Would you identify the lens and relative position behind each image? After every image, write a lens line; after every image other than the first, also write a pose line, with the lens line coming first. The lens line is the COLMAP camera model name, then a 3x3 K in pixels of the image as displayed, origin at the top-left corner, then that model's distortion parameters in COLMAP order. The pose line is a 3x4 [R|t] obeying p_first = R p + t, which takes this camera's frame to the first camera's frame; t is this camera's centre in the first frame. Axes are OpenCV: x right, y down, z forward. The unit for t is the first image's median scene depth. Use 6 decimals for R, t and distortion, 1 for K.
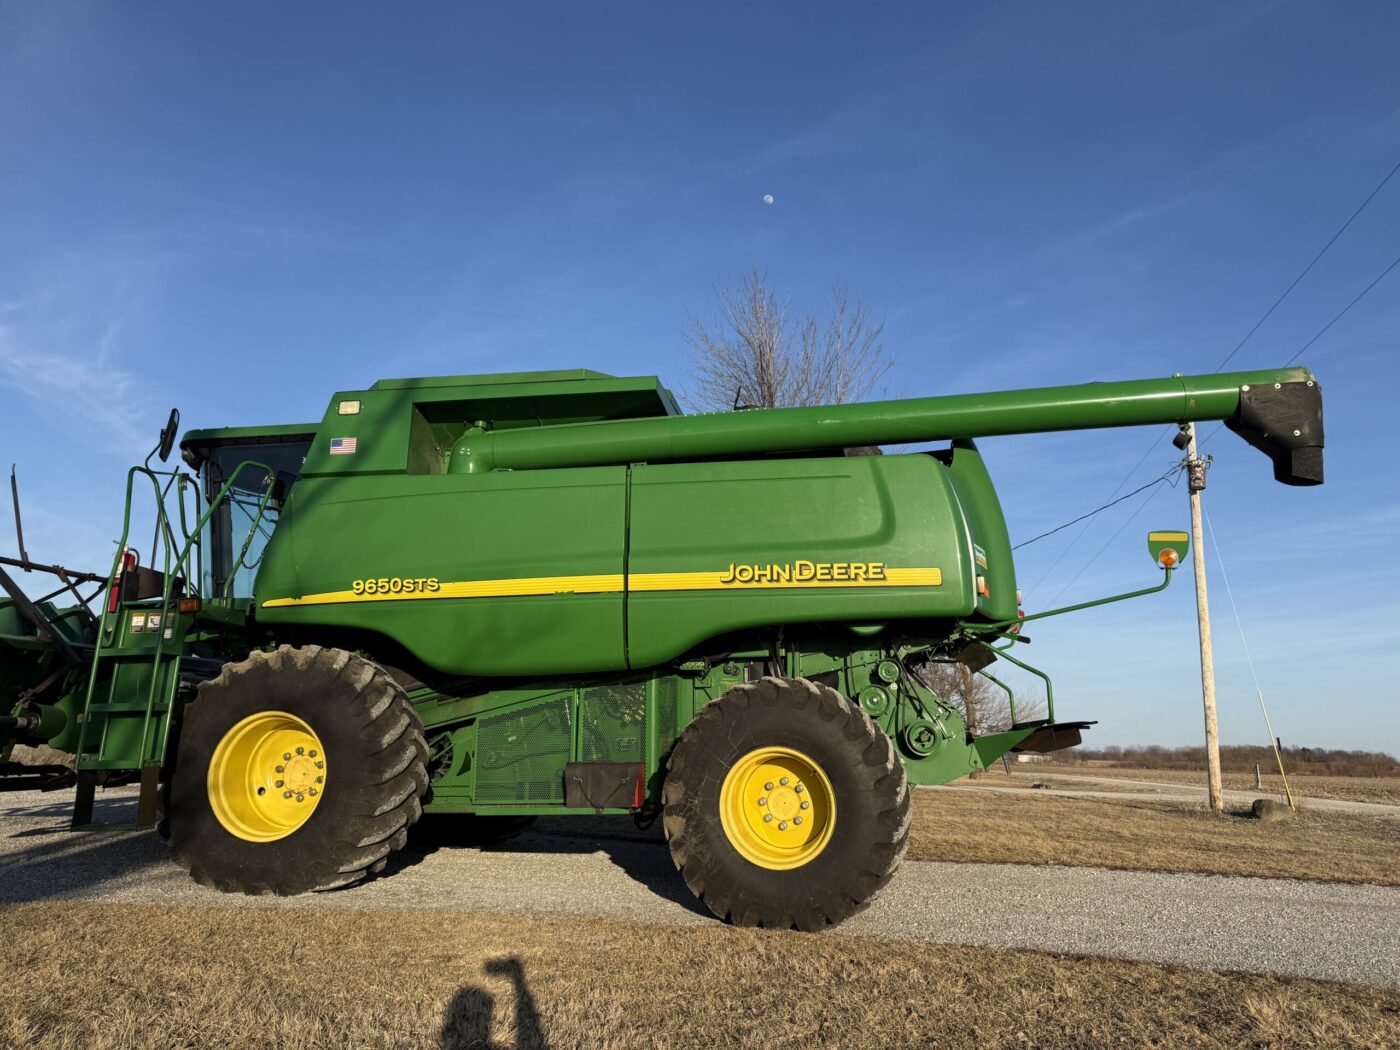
lens RADIAL K [[971.7, 0, 700.0], [0, 971.7, 525.0], [0, 0, 1]] dist [0.103056, -0.202904]
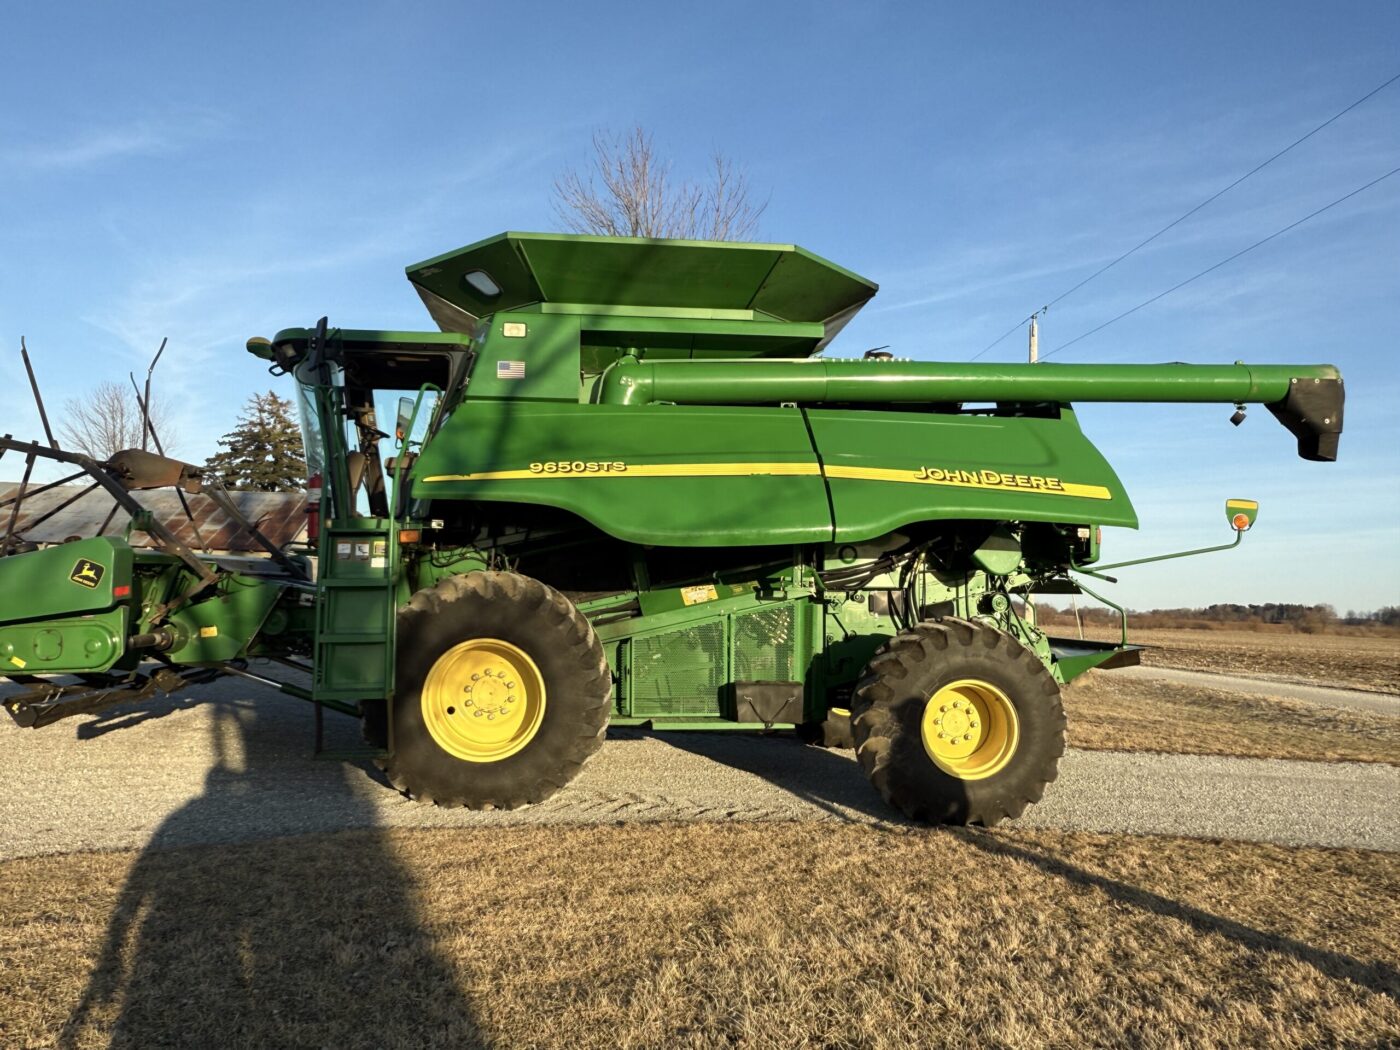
lens RADIAL K [[1016.9, 0, 700.0], [0, 1016.9, 525.0], [0, 0, 1]] dist [-0.031436, -0.003627]
pose [[0.970553, 0.030575, 0.238940, -0.459618], [-0.066597, 0.987309, 0.144174, -0.094462], [-0.231499, -0.155841, 0.960272, -0.054856]]
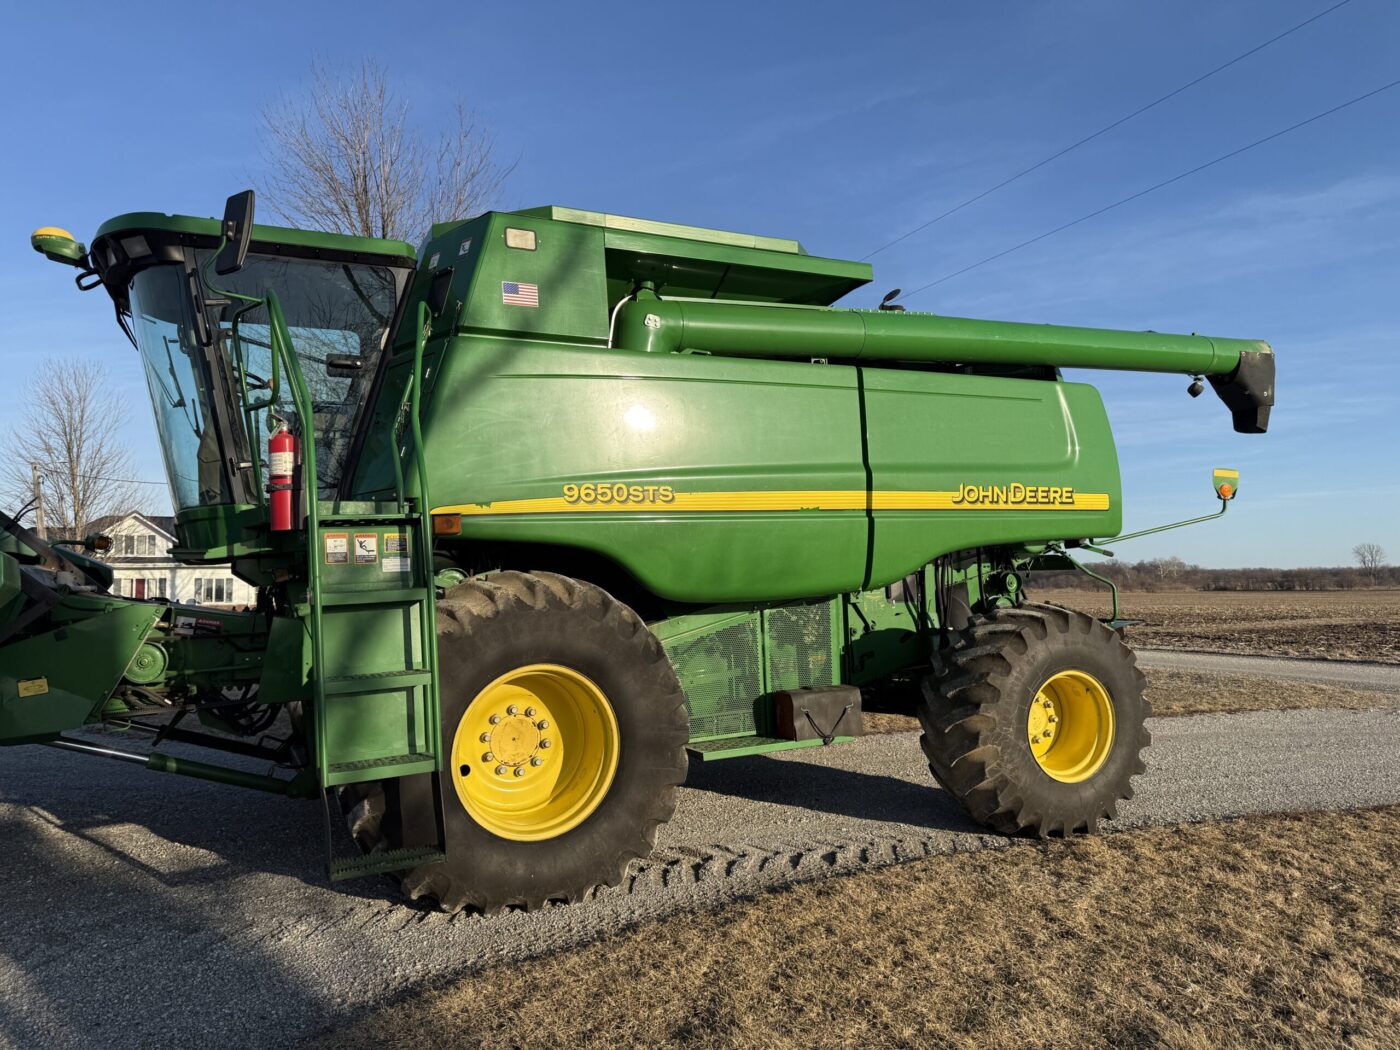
lens RADIAL K [[971.7, 0, 700.0], [0, 971.7, 525.0], [0, 0, 1]] dist [0.103056, -0.202904]
pose [[0.822800, 0.005109, 0.568309, -0.729228], [-0.093402, 0.987579, 0.126350, -0.017984], [-0.560604, -0.157042, 0.813057, 0.343210]]
